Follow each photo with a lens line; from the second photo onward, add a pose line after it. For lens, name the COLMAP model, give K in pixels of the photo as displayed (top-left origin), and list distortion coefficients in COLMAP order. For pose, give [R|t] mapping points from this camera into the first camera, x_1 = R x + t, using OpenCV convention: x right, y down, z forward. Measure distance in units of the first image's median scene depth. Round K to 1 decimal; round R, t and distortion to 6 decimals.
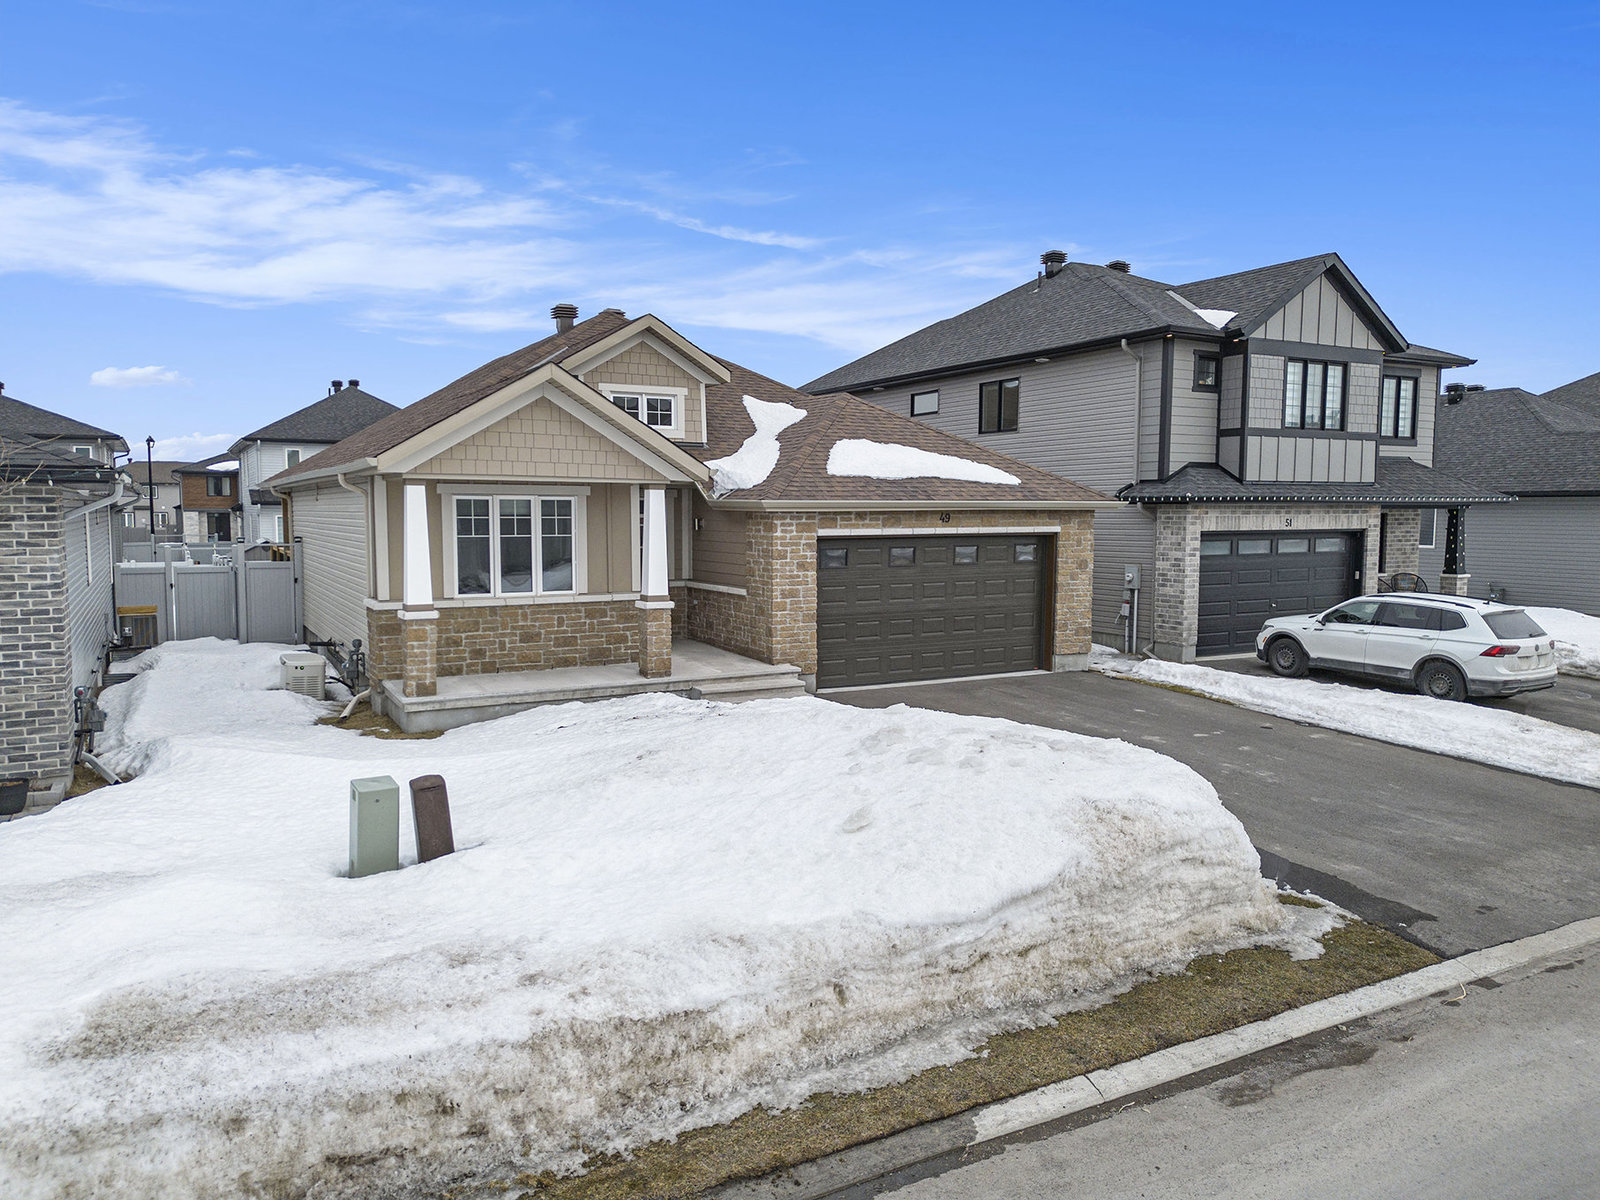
lens RADIAL K [[1128.1, 0, 792.8], [0, 1128.1, 594.0], [0, 0, 1]] dist [0.058961, -0.040715]
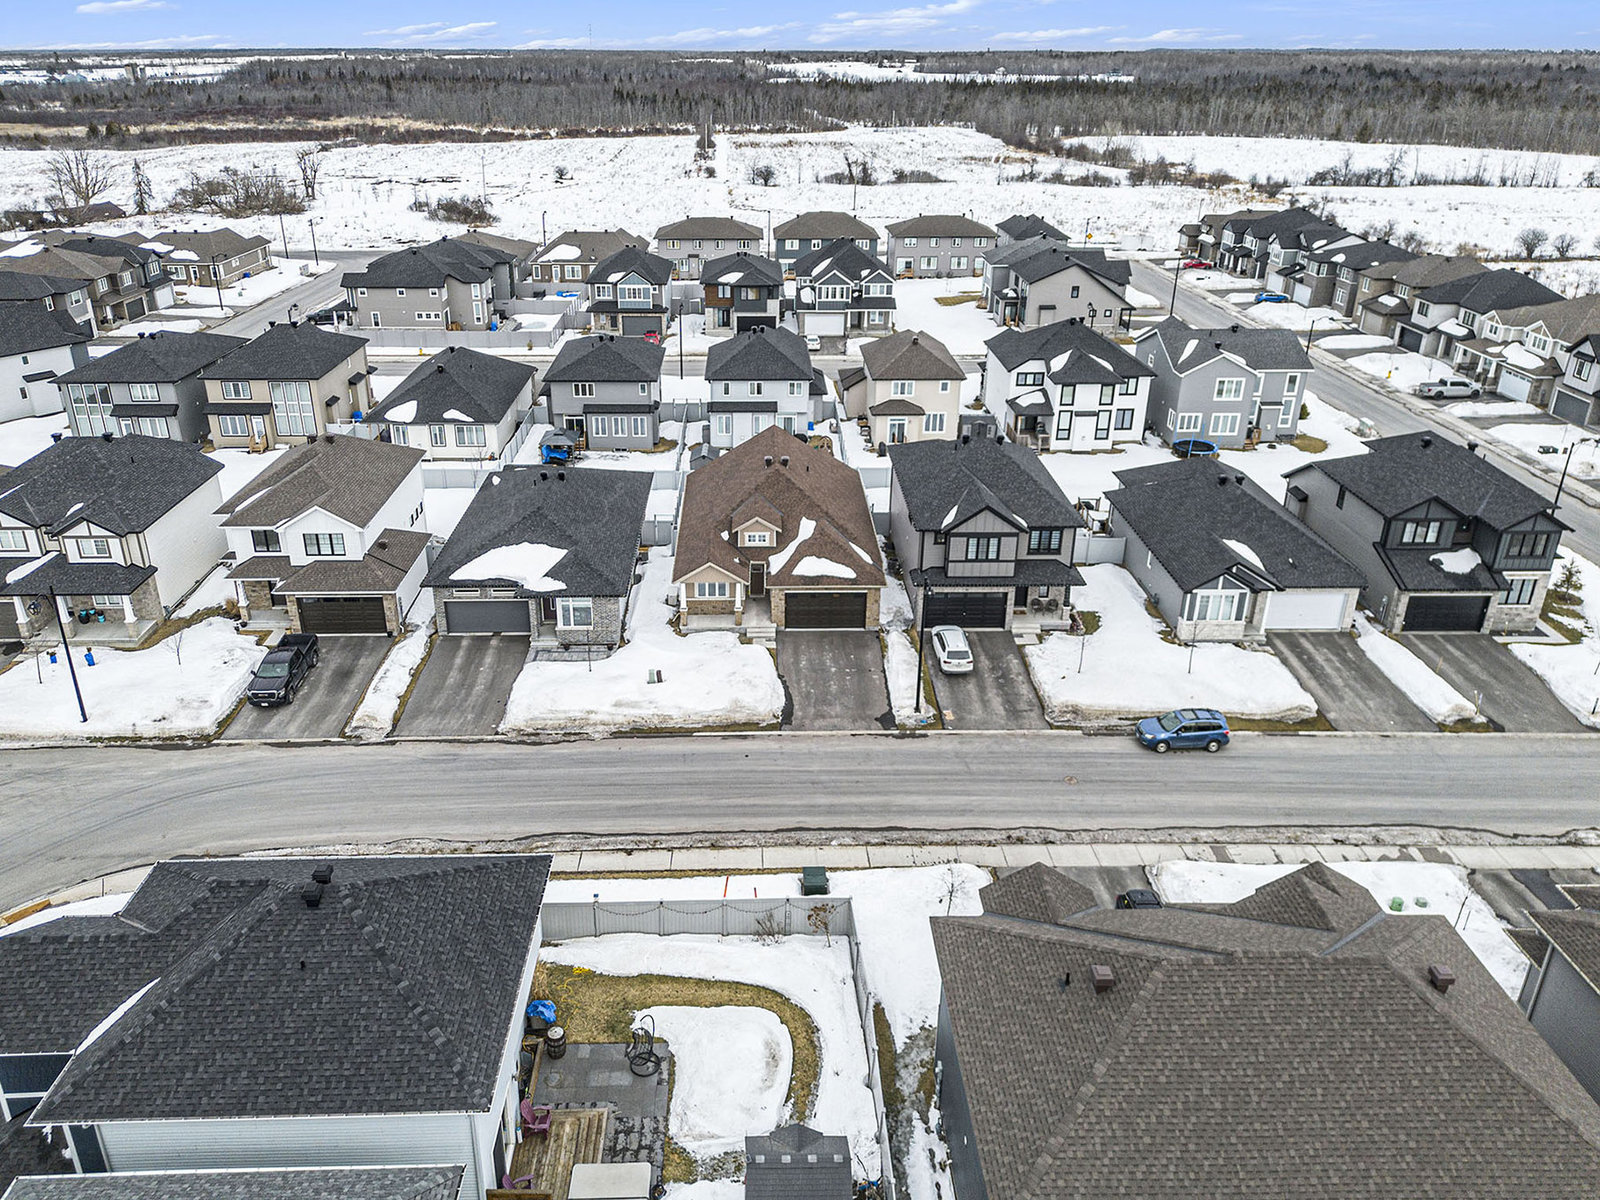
lens RADIAL K [[1128.1, 0, 792.8], [0, 1128.1, 594.0], [0, 0, 1]] dist [0.058961, -0.040715]
pose [[0.891548, 0.202733, -0.405019, 1.686641], [-0.040780, 0.926529, 0.374008, -1.566555], [0.451086, -0.316929, 0.834313, -2.291574]]
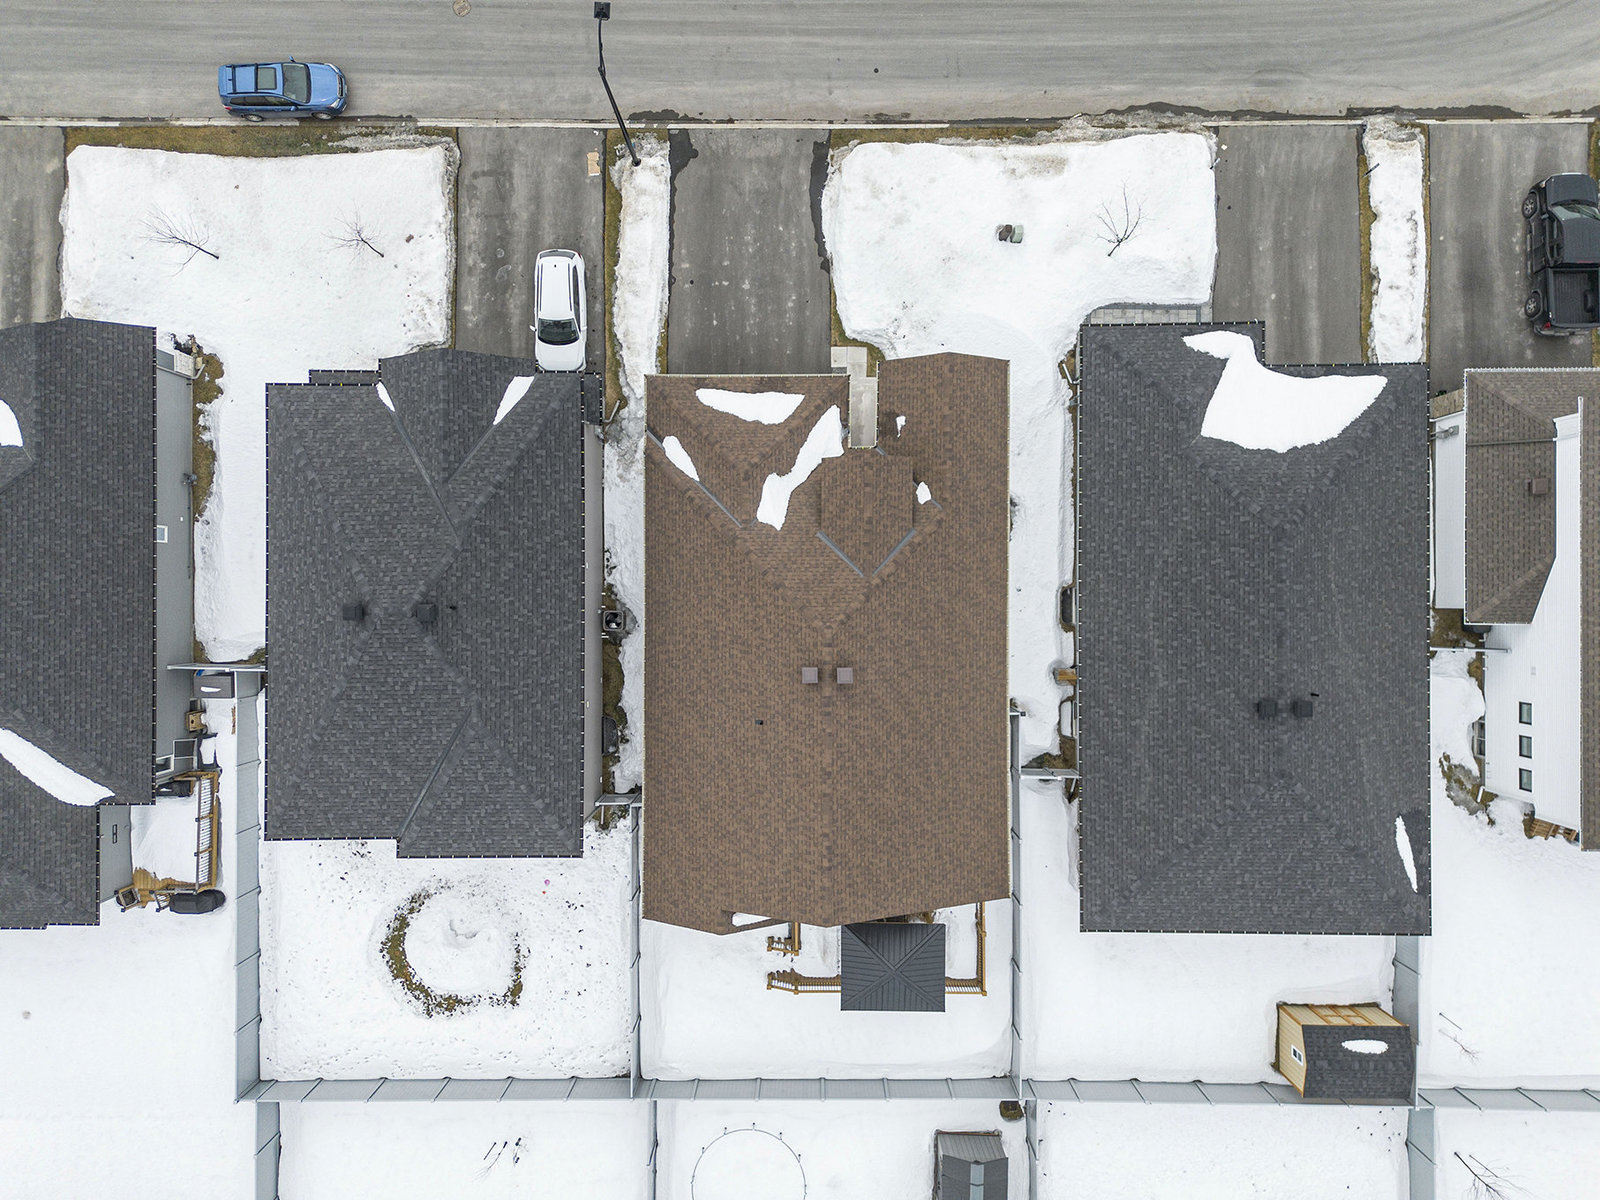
lens RADIAL K [[1125.0, 0, 793.5], [0, 1125.0, 591.5], [0, 0, 1]] dist [0.078522, -0.076552]
pose [[-0.876505, -0.481242, 0.012069, -0.174335], [0.046675, -0.060003, 0.997106, -2.524601], [-0.479125, 0.874532, 0.075055, 1.296789]]
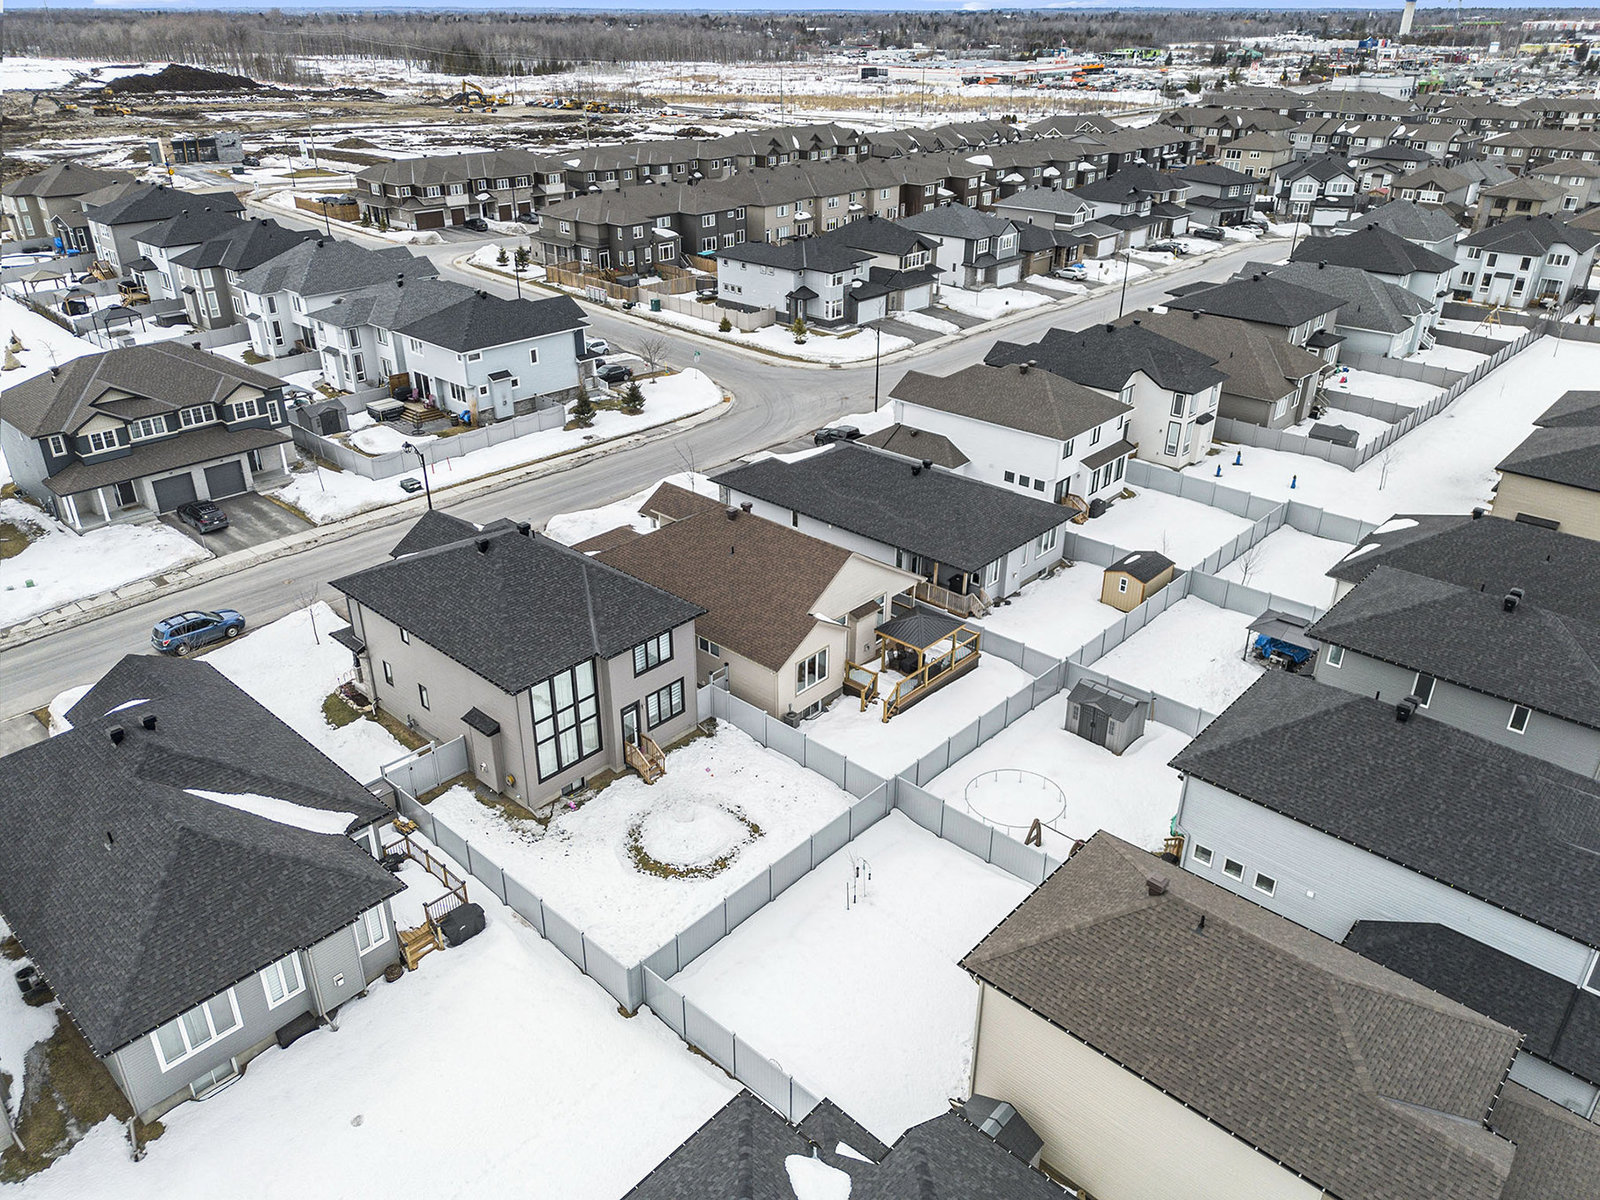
lens RADIAL K [[1111.9, 0, 800.0], [0, 1111.9, 600.0], [0, 0, 1]] dist [0.058809, -0.054678]
pose [[-0.948090, 0.145750, -0.282634, 0.587651], [-0.024462, 0.852721, 0.521794, -1.989804], [0.317059, 0.501622, -0.804891, 4.636613]]
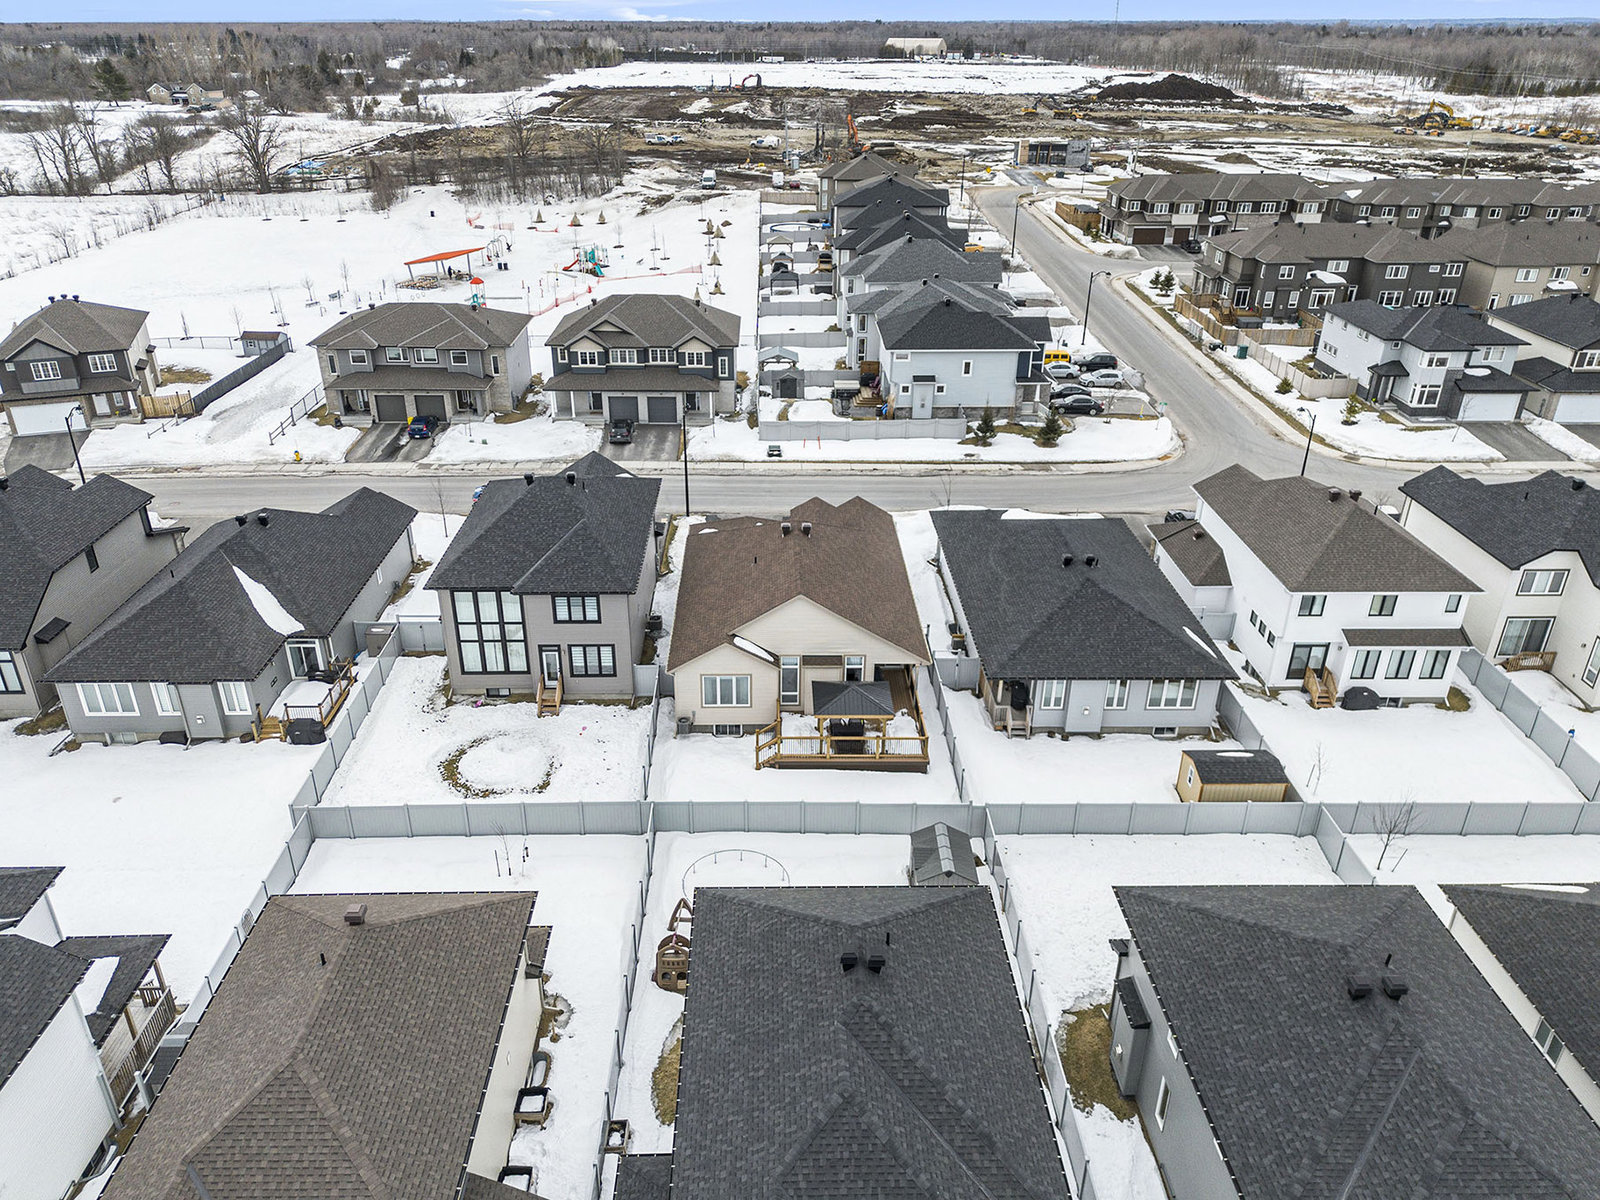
lens RADIAL K [[1152.7, 0, 795.5], [0, 1152.7, 577.6], [0, 0, 1]] dist [0.066673, -0.088398]
pose [[-0.885896, -0.203413, 0.416907, -1.850187], [0.029130, 0.872563, 0.487632, -2.035652], [-0.462968, 0.444136, -0.767075, 4.469360]]
